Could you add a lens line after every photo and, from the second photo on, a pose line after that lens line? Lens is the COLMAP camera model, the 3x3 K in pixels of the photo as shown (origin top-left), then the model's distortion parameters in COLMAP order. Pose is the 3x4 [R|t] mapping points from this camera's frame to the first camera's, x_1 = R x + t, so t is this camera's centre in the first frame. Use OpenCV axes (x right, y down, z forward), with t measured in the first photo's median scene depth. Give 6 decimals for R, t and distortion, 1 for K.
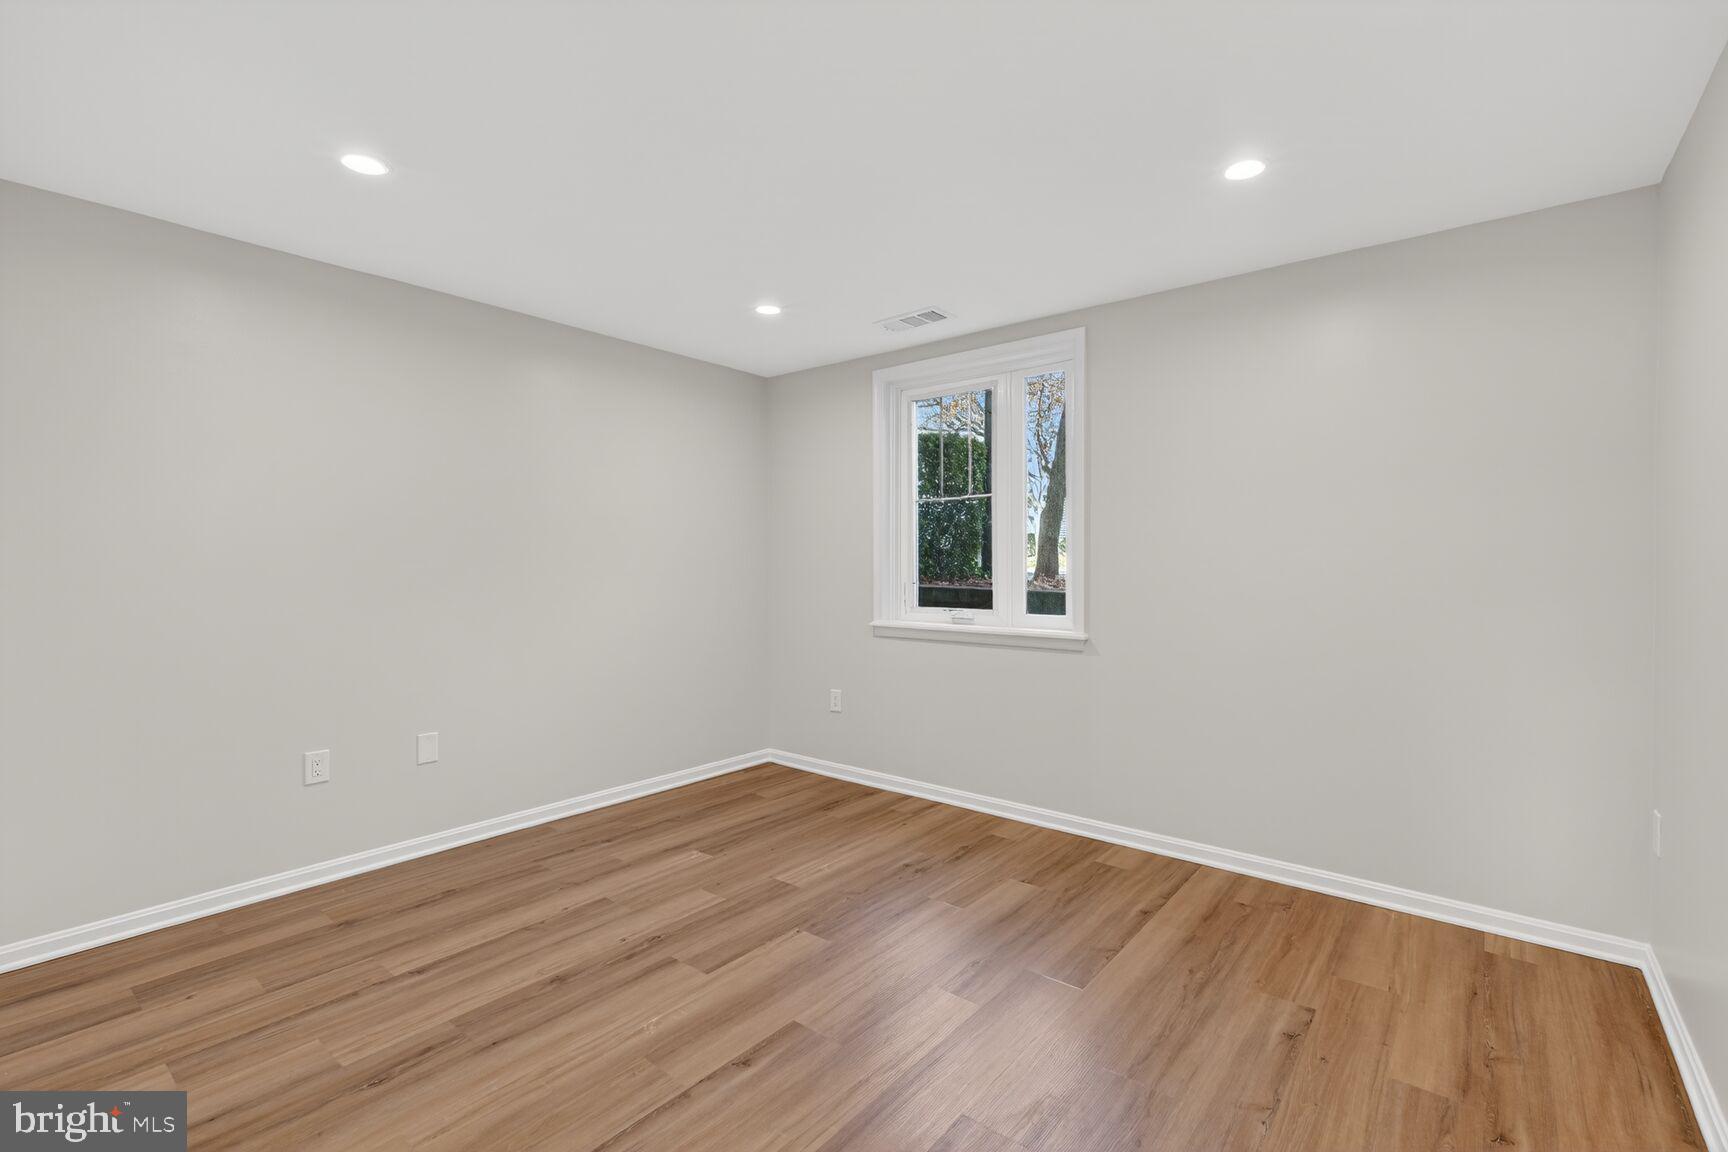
lens RADIAL K [[760.6, 0, 864.7], [0, 760.6, 584.0], [0, 0, 1]] dist [0.000525, -0.000041]
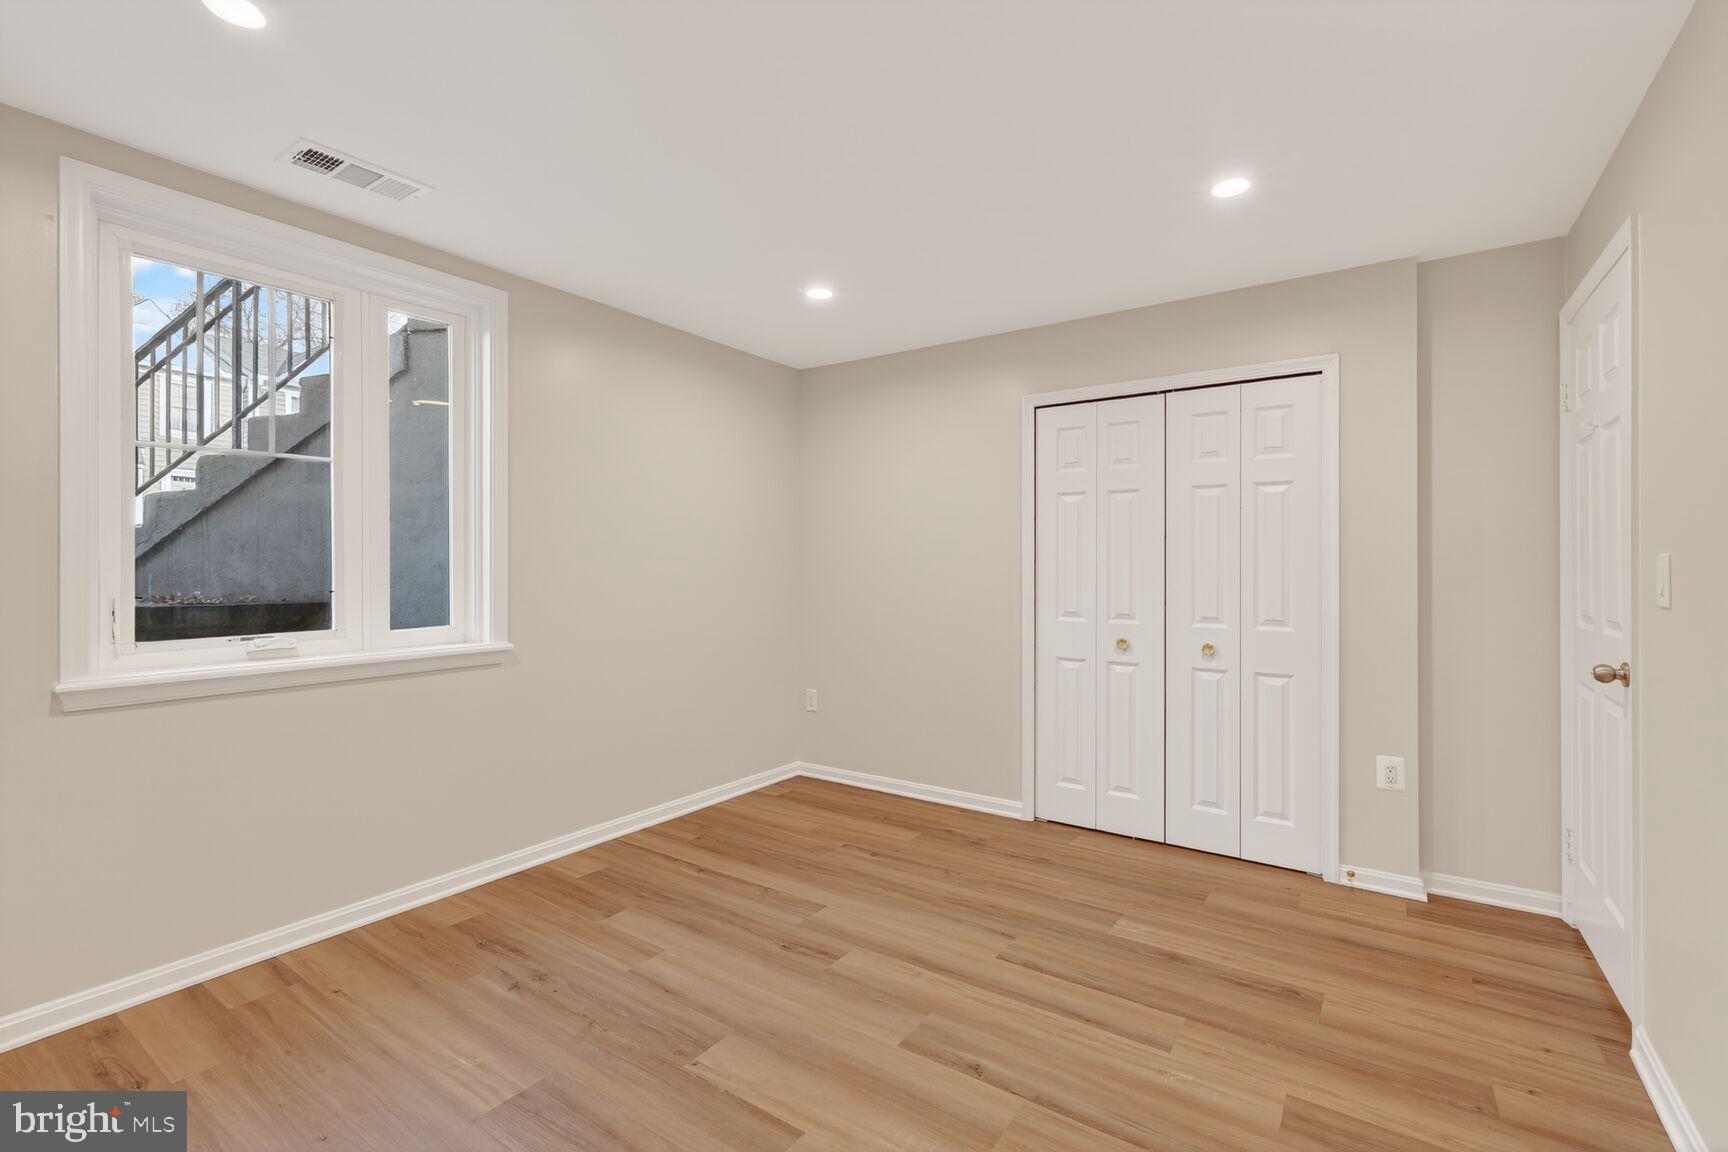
lens RADIAL K [[765.2, 0, 864.0], [0, 765.2, 576.0], [0, 0, 1]] dist [0.003687, -0.000042]
pose [[-0.065166, -0.018363, 0.997705, -0.672859], [0.025798, 0.999465, 0.020080, -0.019849], [-0.997541, 0.027047, -0.064658, 0.710340]]
